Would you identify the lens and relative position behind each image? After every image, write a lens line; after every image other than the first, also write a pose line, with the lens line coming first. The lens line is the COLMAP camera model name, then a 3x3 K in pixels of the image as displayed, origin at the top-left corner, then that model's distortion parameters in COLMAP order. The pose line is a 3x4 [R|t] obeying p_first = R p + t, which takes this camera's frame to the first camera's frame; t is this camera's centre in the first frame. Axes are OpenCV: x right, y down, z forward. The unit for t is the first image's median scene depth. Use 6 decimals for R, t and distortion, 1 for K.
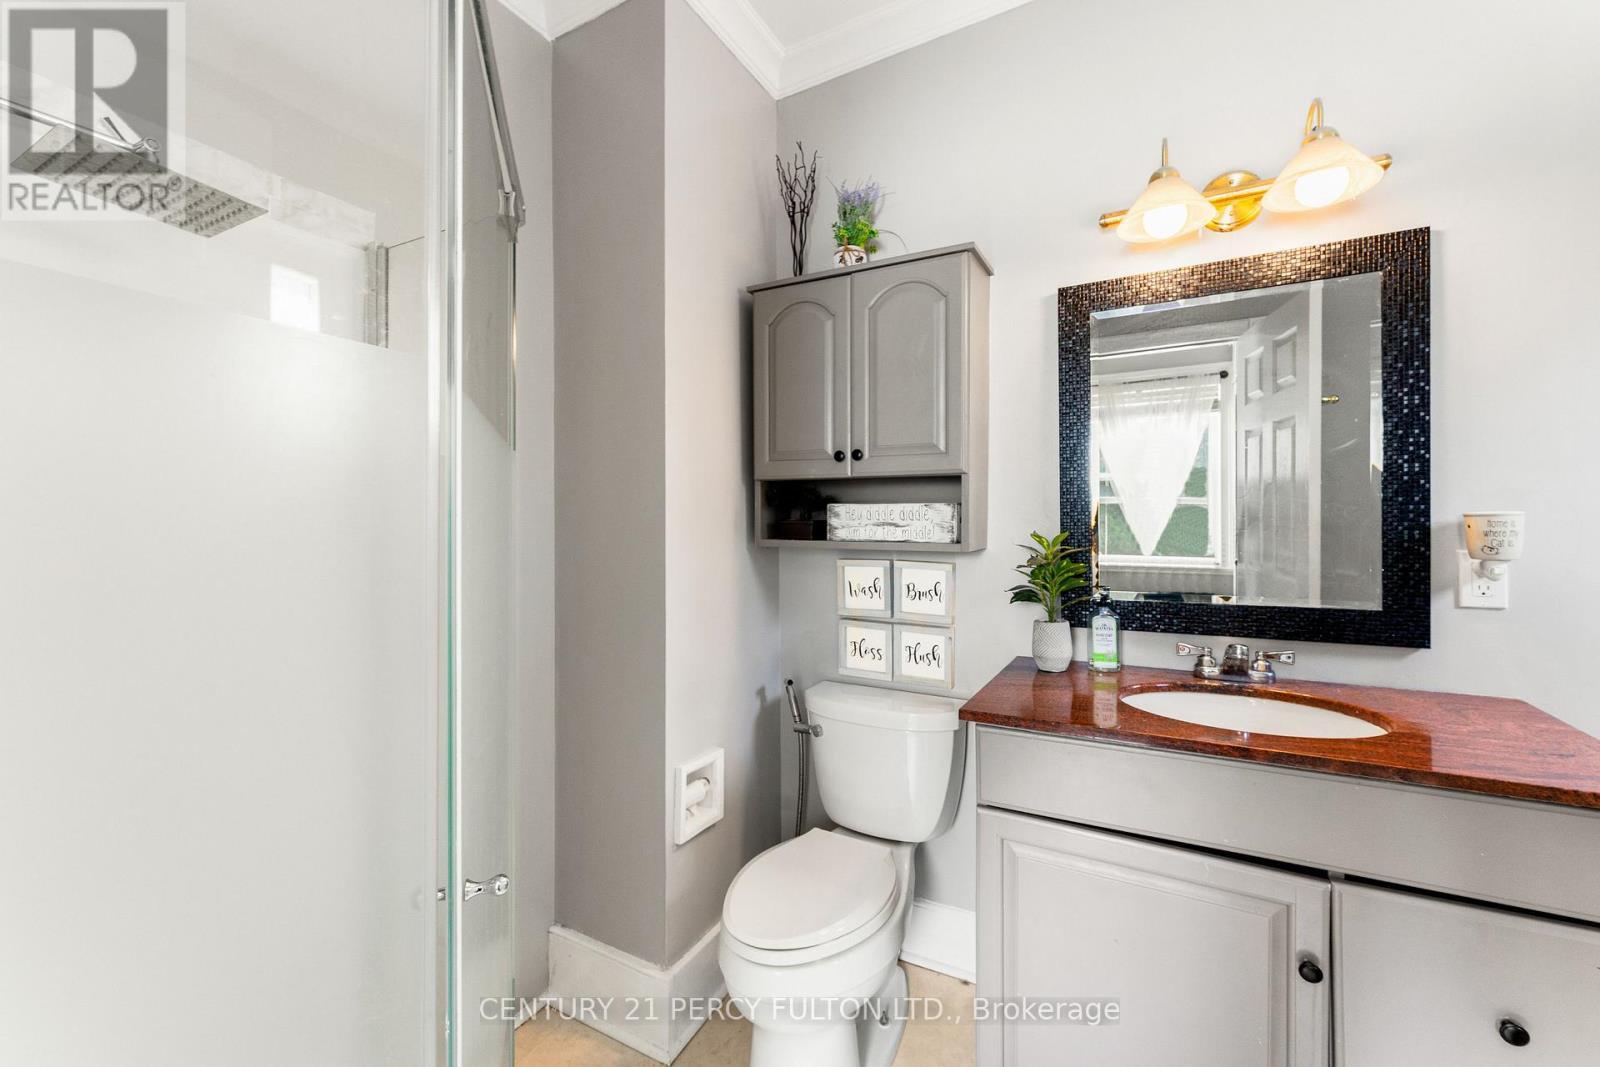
lens RADIAL K [[662.1, 0, 789.5], [0, 662.1, 522.8], [0, 0, 1]] dist [0.001329, -0.000519]
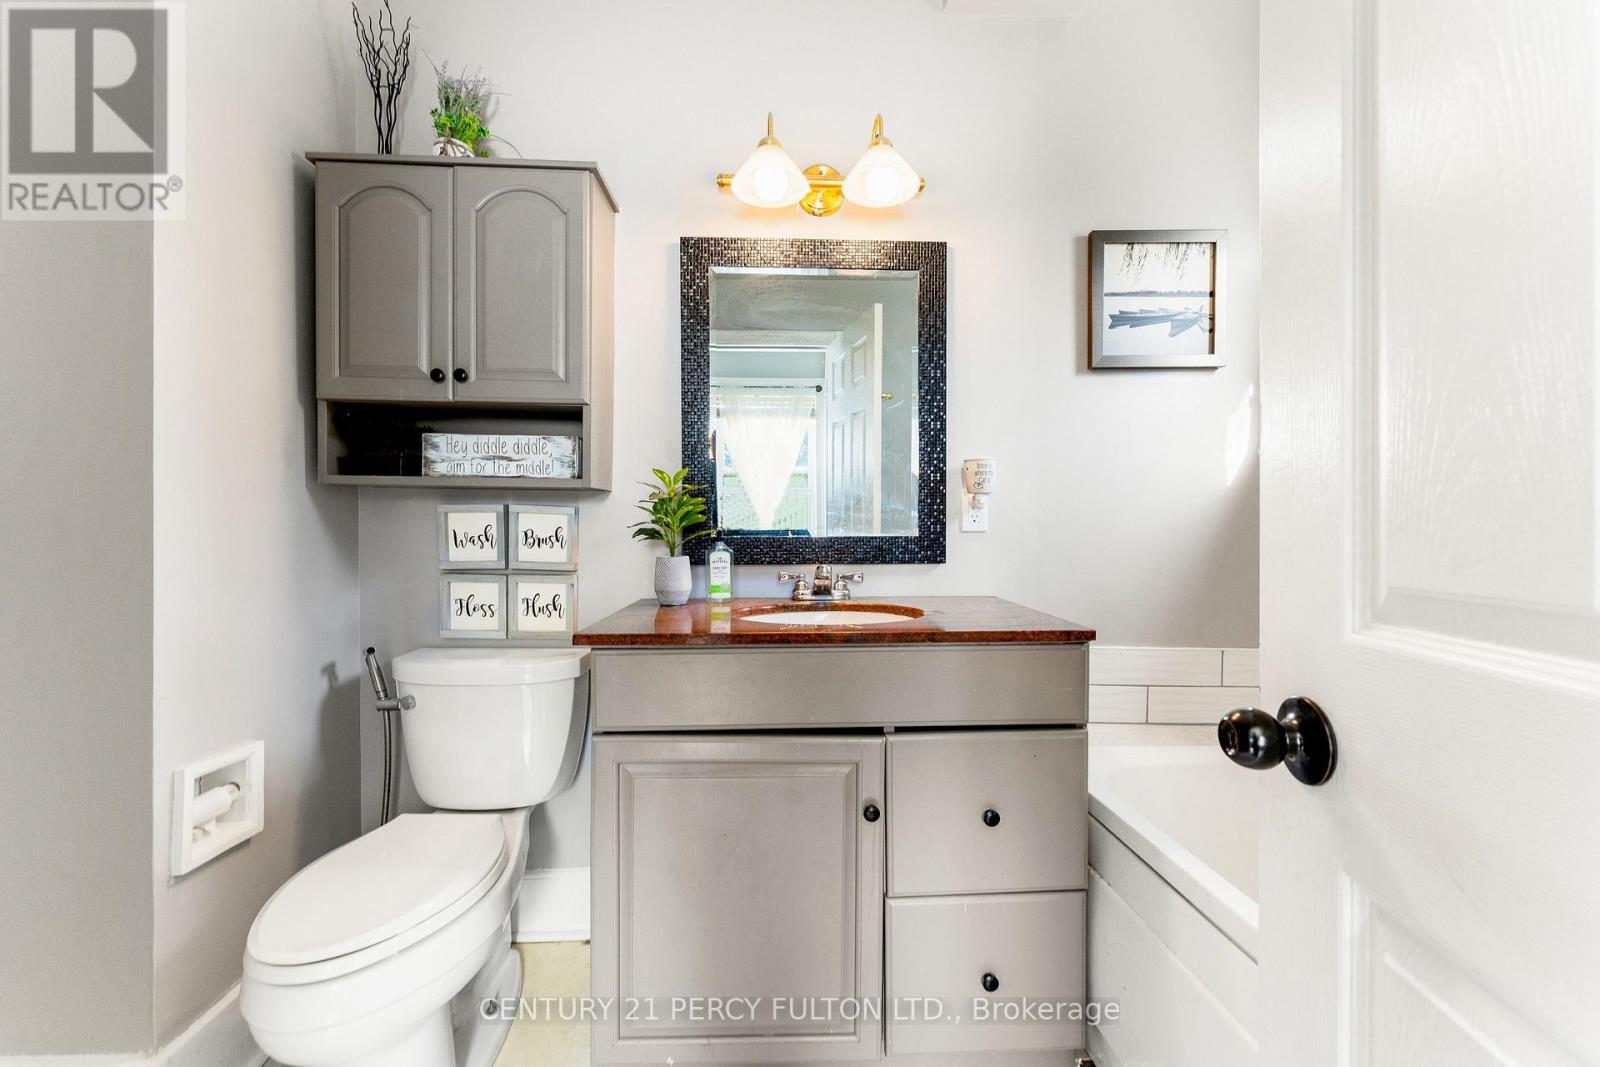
lens RADIAL K [[648.6, 0, 800.0], [0, 648.6, 533.5], [0, 0, 1]] dist [0.001166, -0.000332]
pose [[0.853182, 0.000764, 0.521613, 0.038361], [-0.002312, 0.999995, 0.002316, 0.102249], [-0.521609, -0.003182, 0.853179, 0.041701]]
